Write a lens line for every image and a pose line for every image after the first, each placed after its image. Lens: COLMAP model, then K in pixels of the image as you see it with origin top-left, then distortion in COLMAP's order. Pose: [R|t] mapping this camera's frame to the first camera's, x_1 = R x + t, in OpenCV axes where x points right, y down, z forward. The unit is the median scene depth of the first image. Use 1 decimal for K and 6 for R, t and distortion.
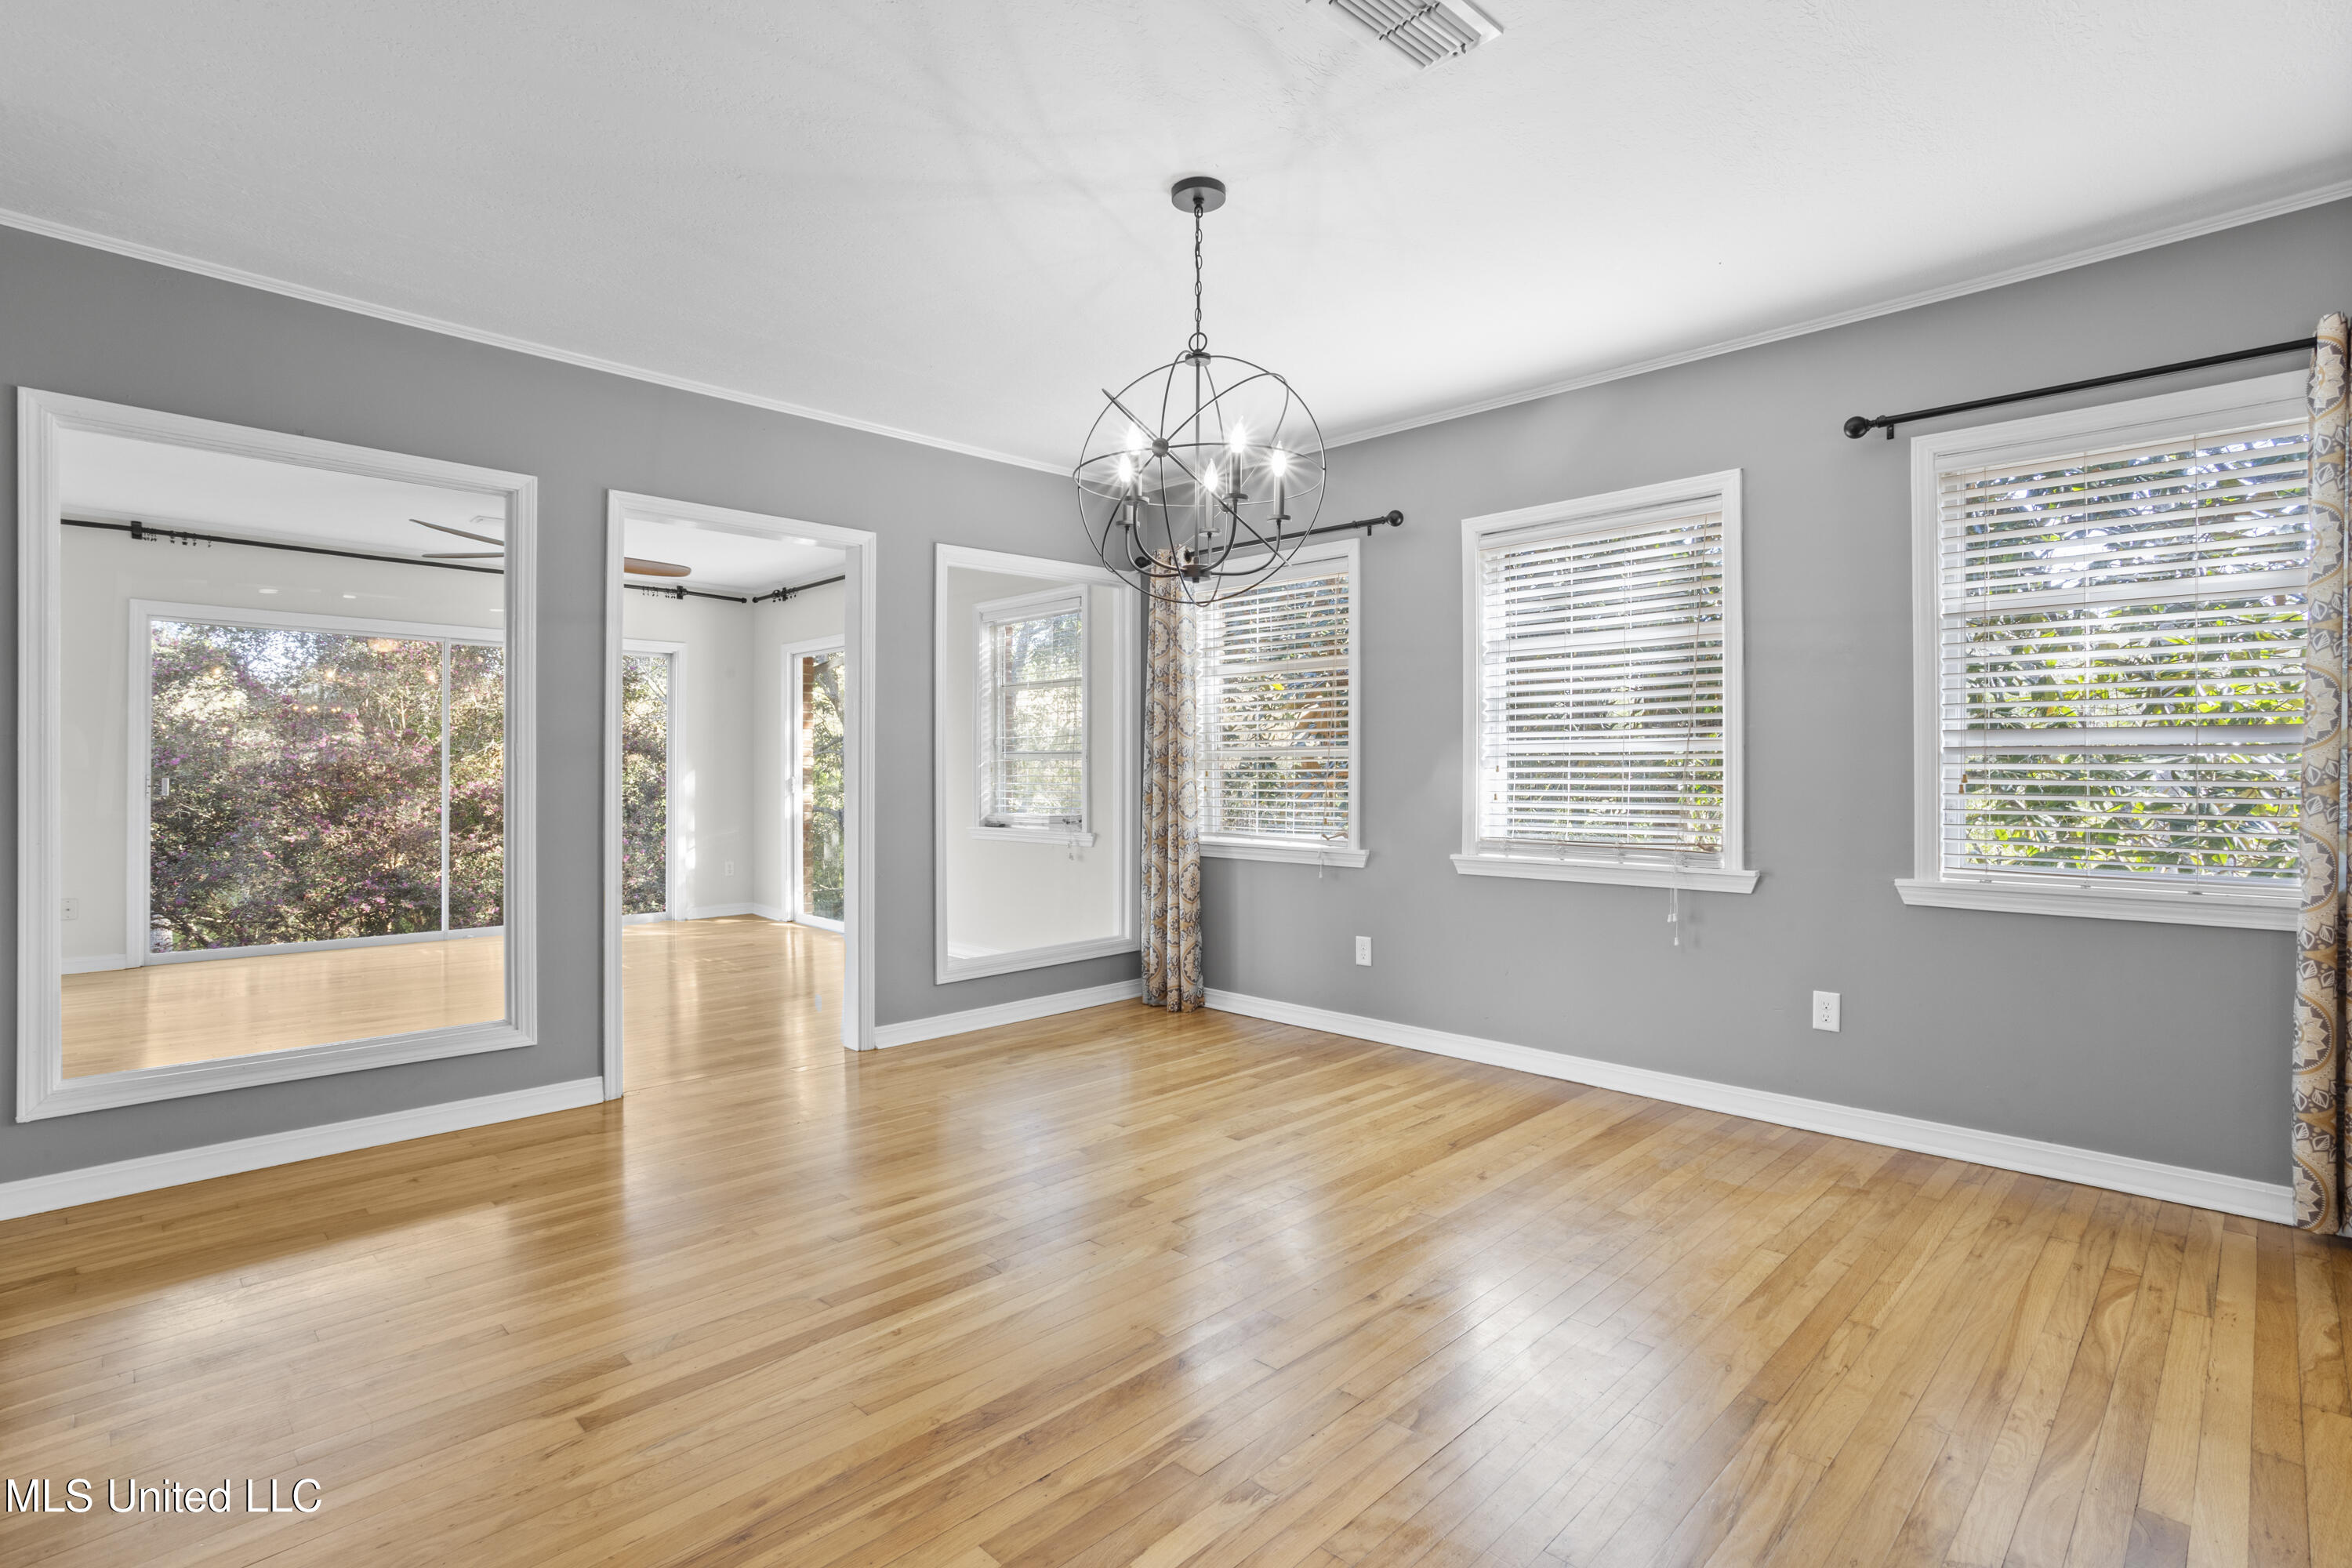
lens RADIAL K [[1133.6, 0, 1167.8], [0, 1133.6, 773.9], [0, 0, 1]] dist [-0.034668, 0.018339]
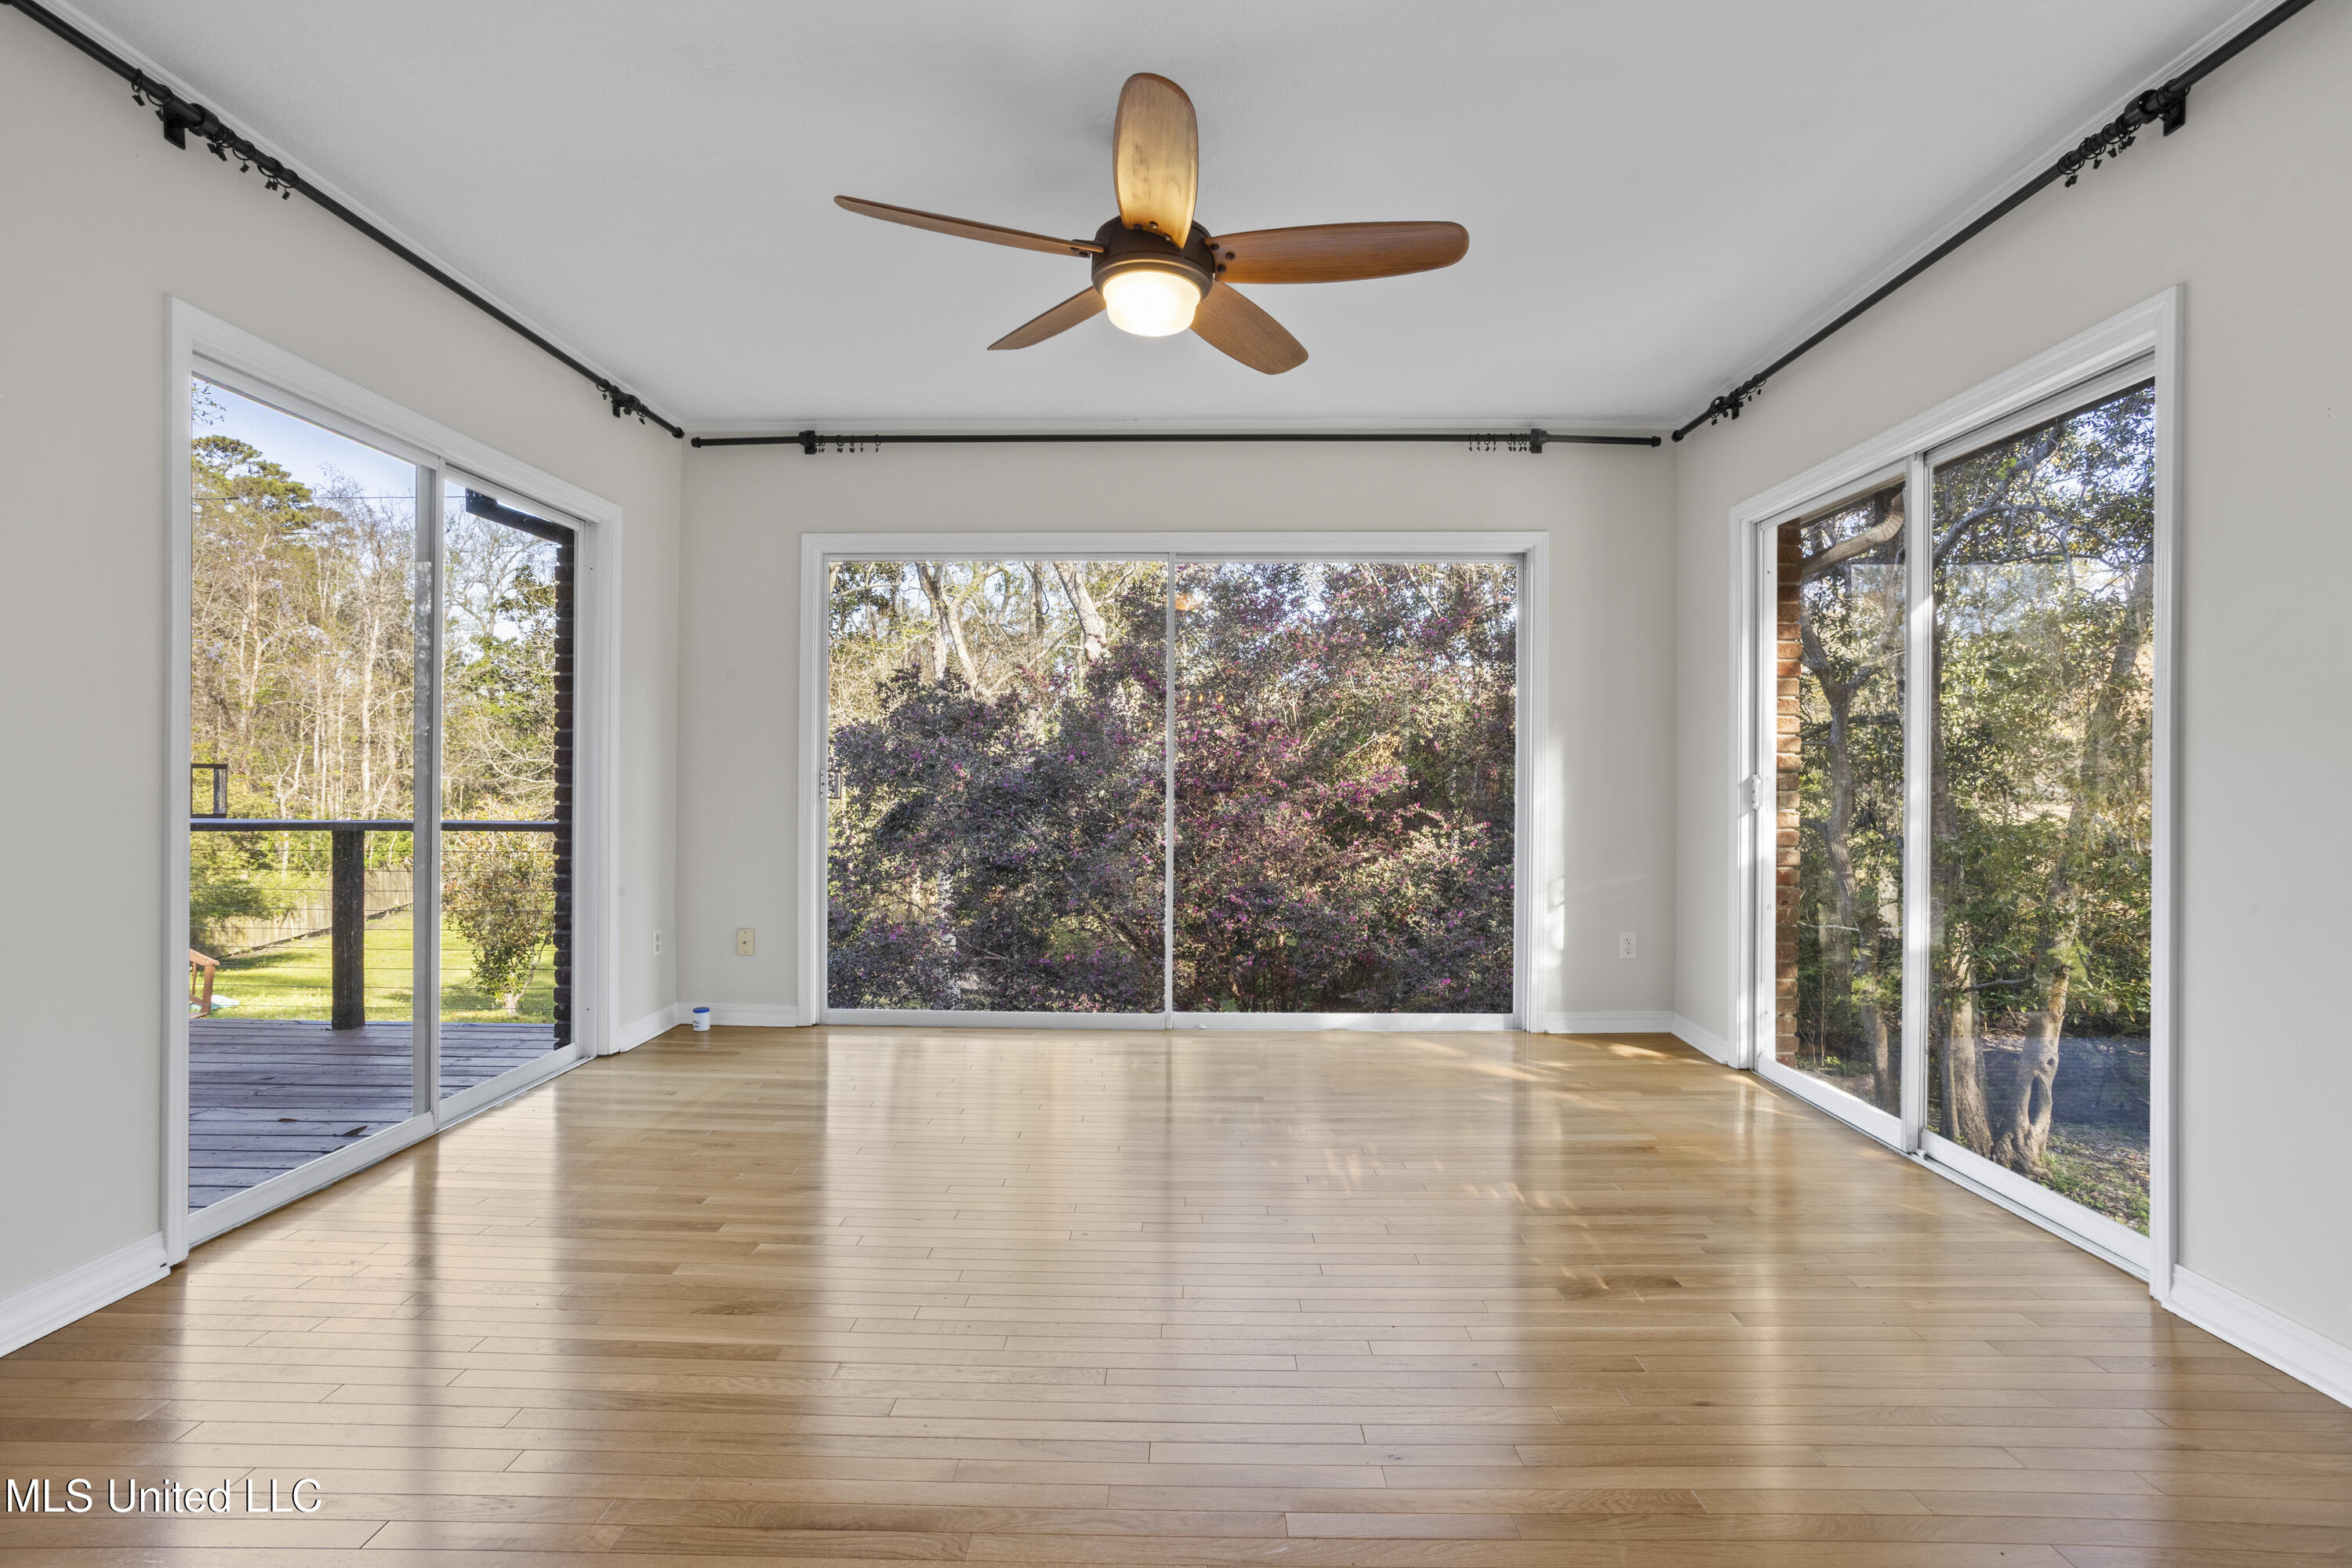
lens RADIAL K [[1133.6, 0, 1164.9], [0, 1133.6, 774.2], [0, 0, 1]] dist [-0.034668, 0.018339]
pose [[0.685914, 0.002948, -0.727677, -0.154431], [-0.005500, 0.999984, -0.001132, 0.002825], [0.727662, 0.004779, 0.685919, 0.485051]]
